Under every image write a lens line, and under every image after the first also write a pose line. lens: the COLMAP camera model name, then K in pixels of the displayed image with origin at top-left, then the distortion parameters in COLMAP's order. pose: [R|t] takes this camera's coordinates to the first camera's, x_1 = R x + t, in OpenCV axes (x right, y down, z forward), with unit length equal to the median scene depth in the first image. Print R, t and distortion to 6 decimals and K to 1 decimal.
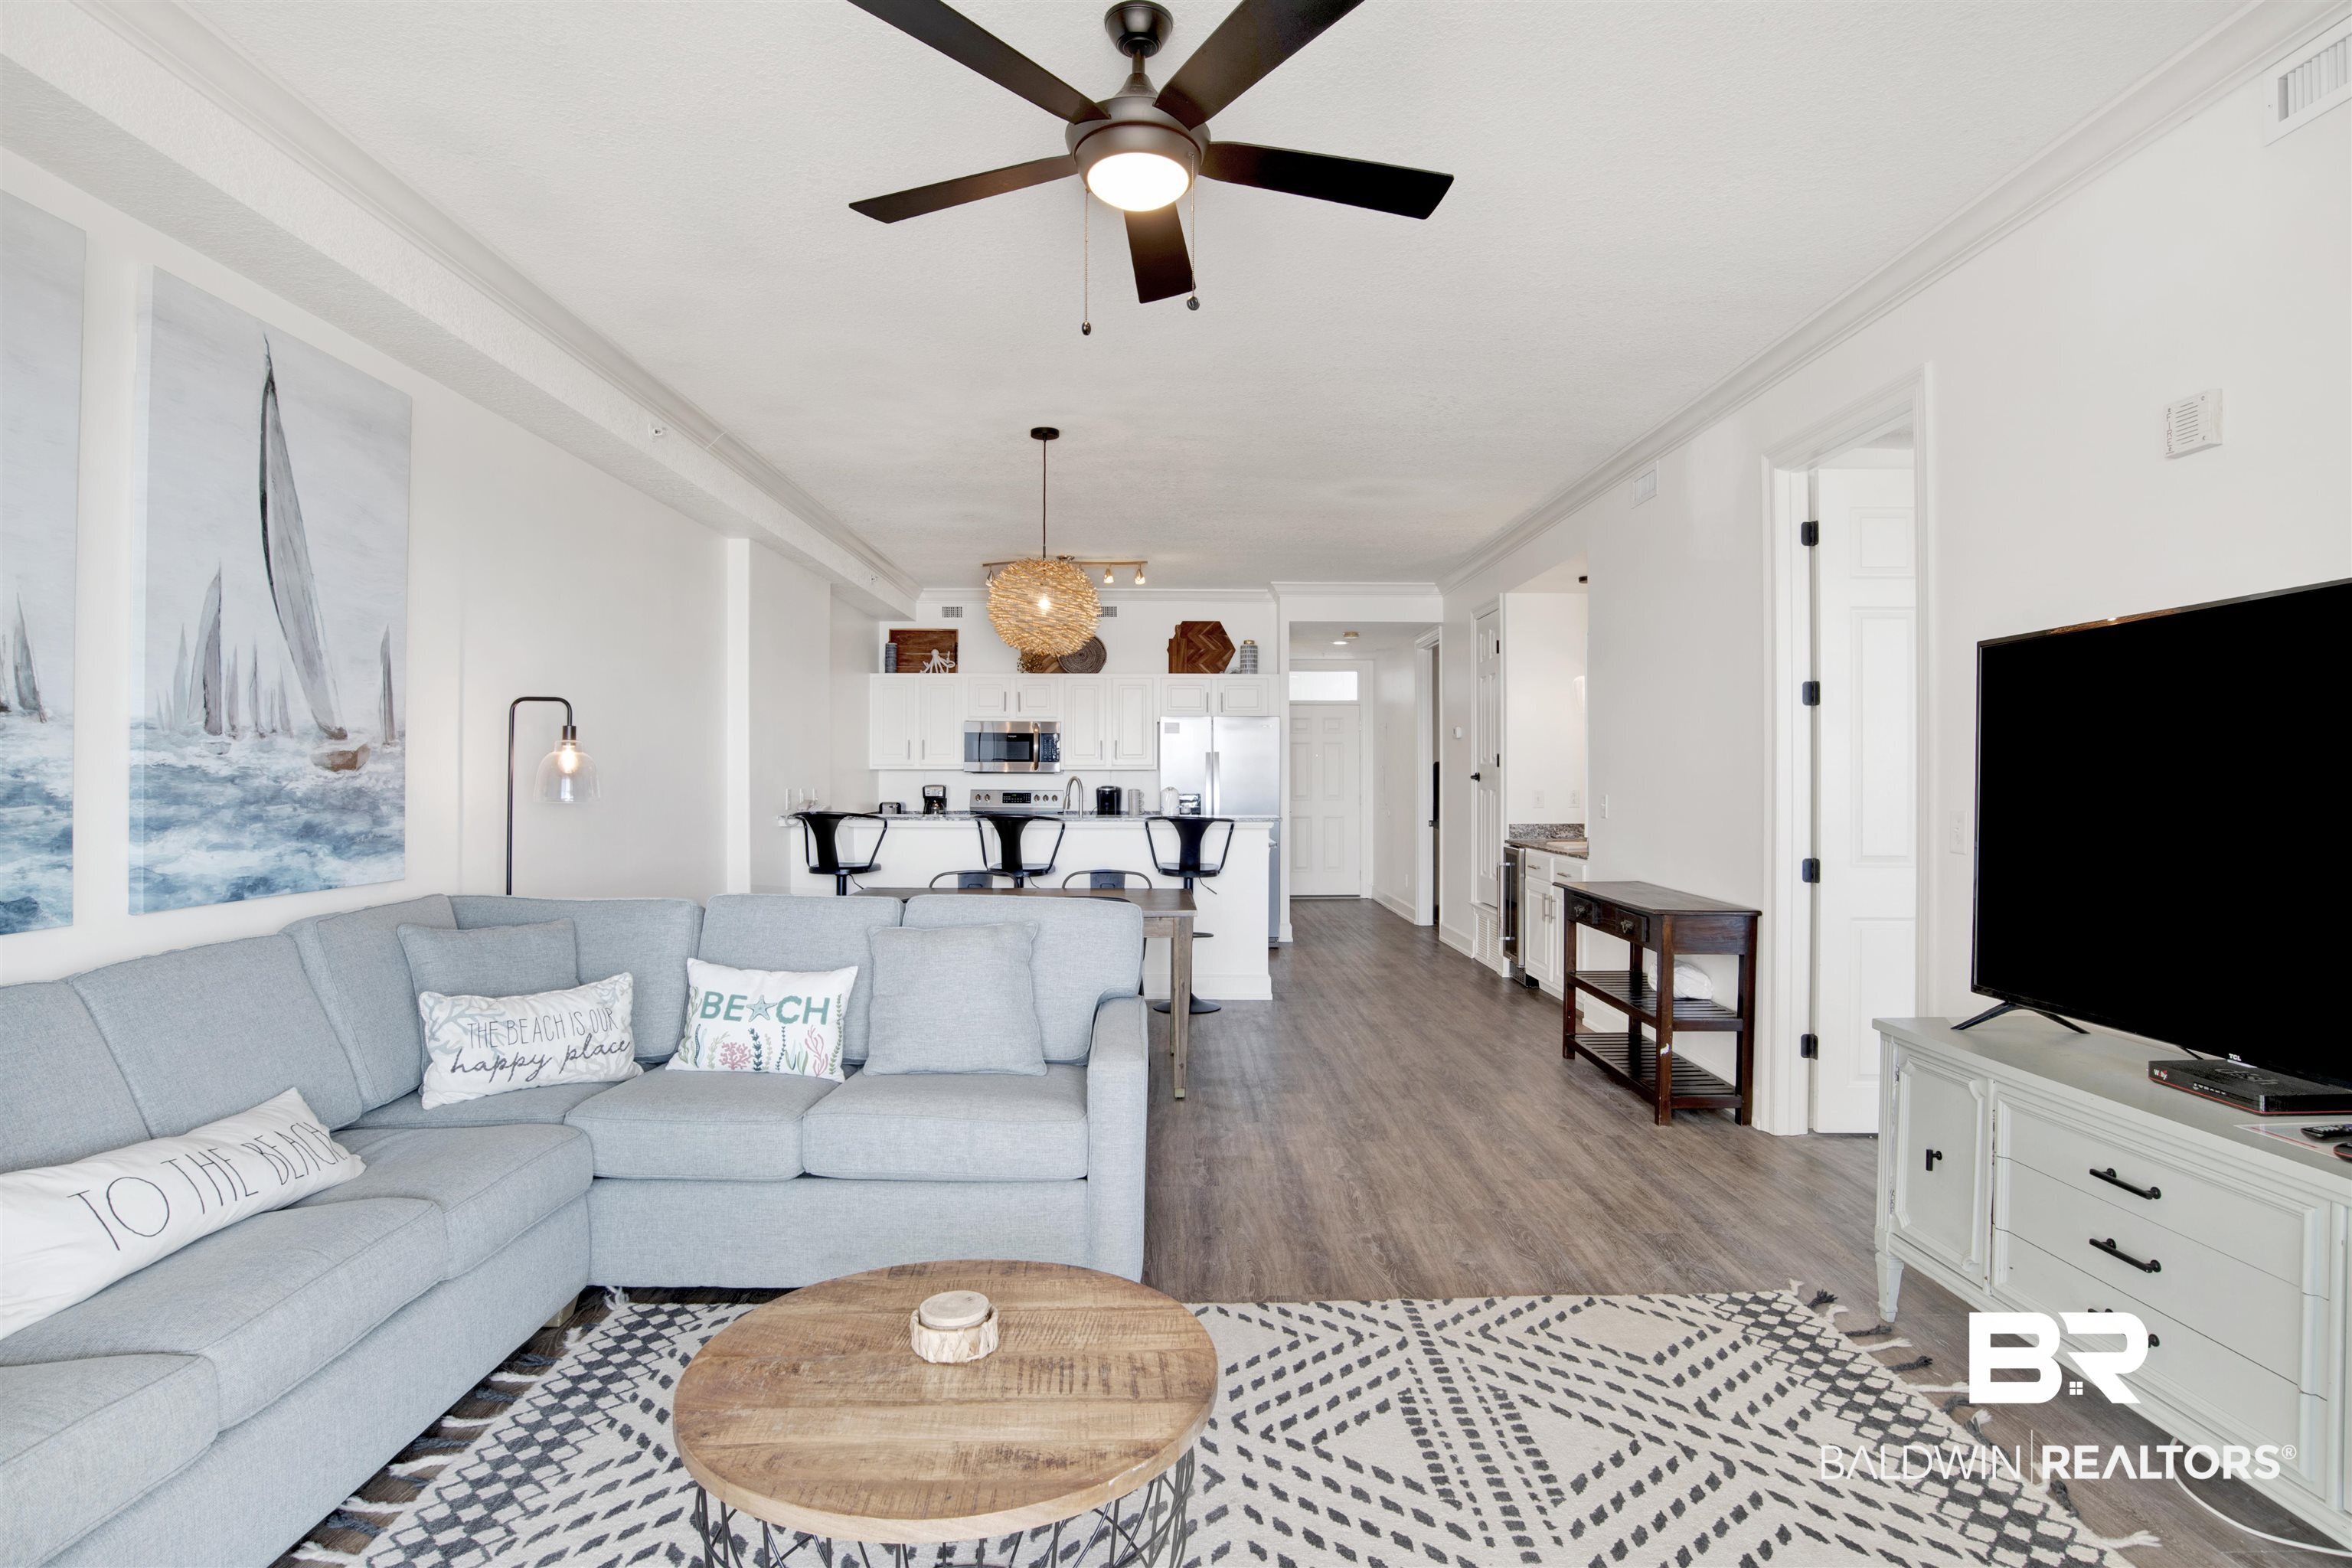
lens RADIAL K [[1241.8, 0, 1207.9], [0, 1241.8, 775.0], [0, 0, 1]] dist [-0.071880, 0.030209]
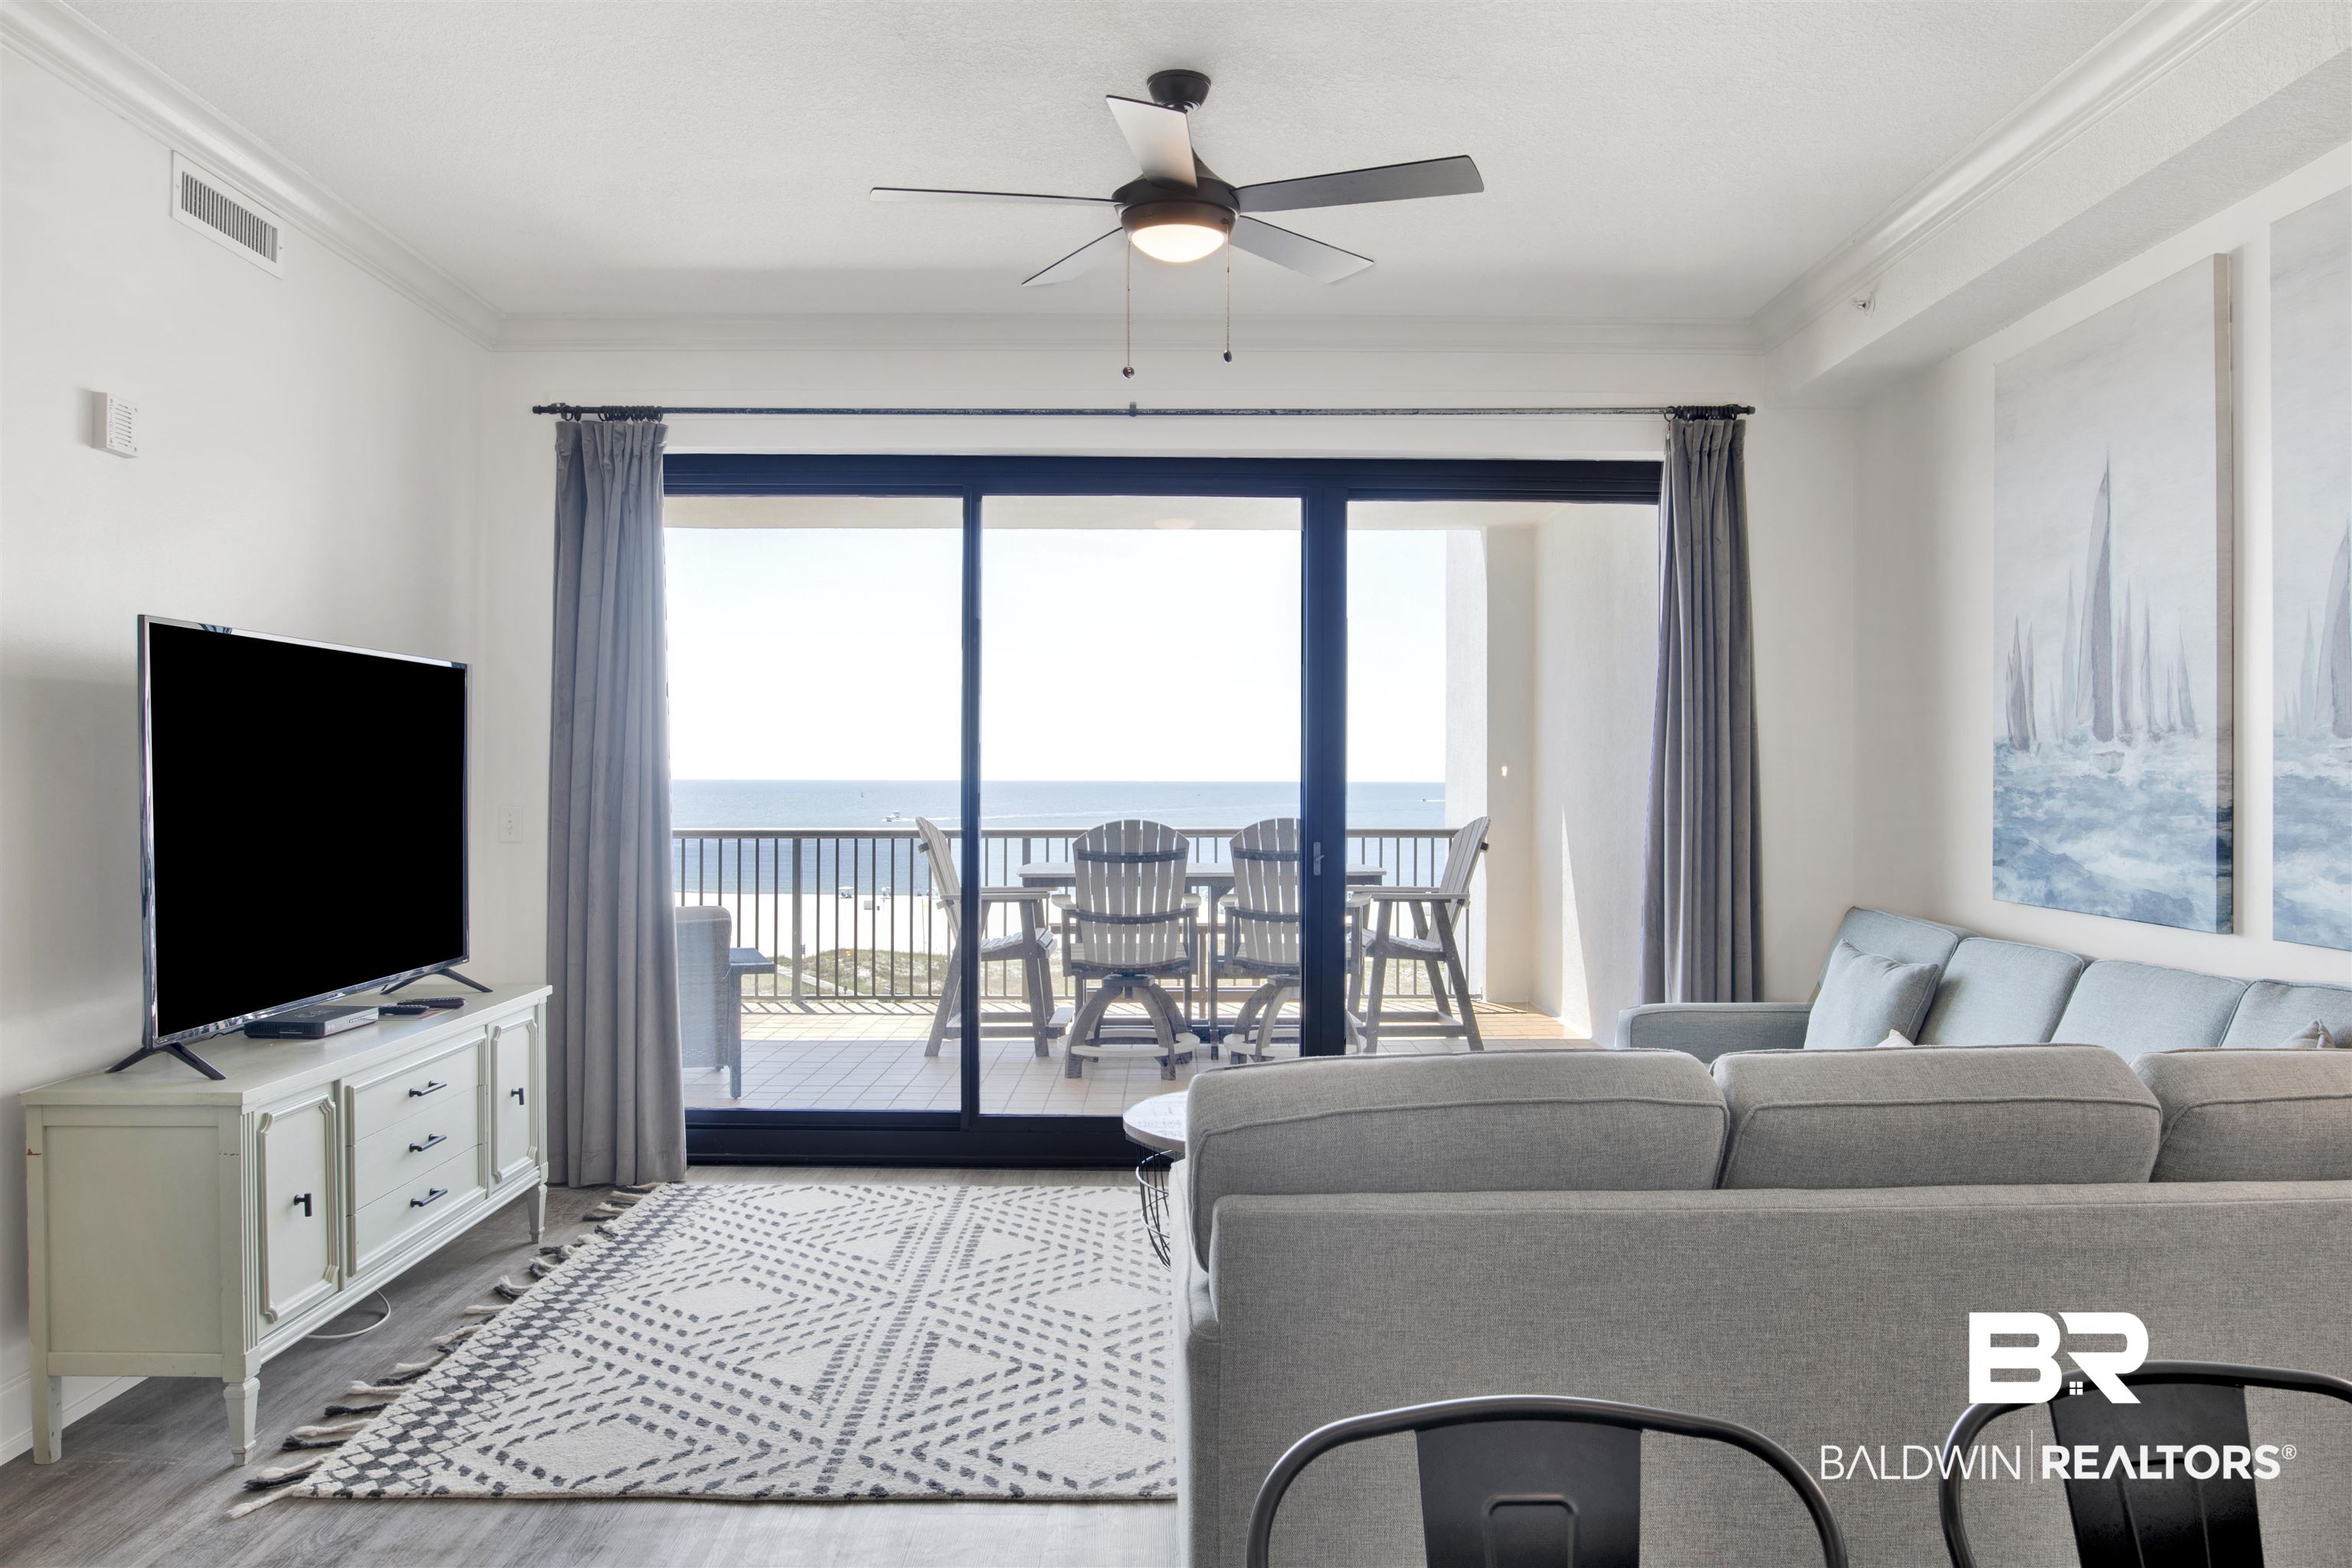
lens RADIAL K [[1658.9, 0, 1190.8], [0, 1658.9, 778.5], [0, 0, 1]] dist [-0.062644, 0.042273]
pose [[-0.999764, -0.003759, 0.021396, -0.083036], [-0.003775, 0.999993, -0.000679, -0.002641], [-0.021393, -0.000760, -0.999771, 2.024848]]
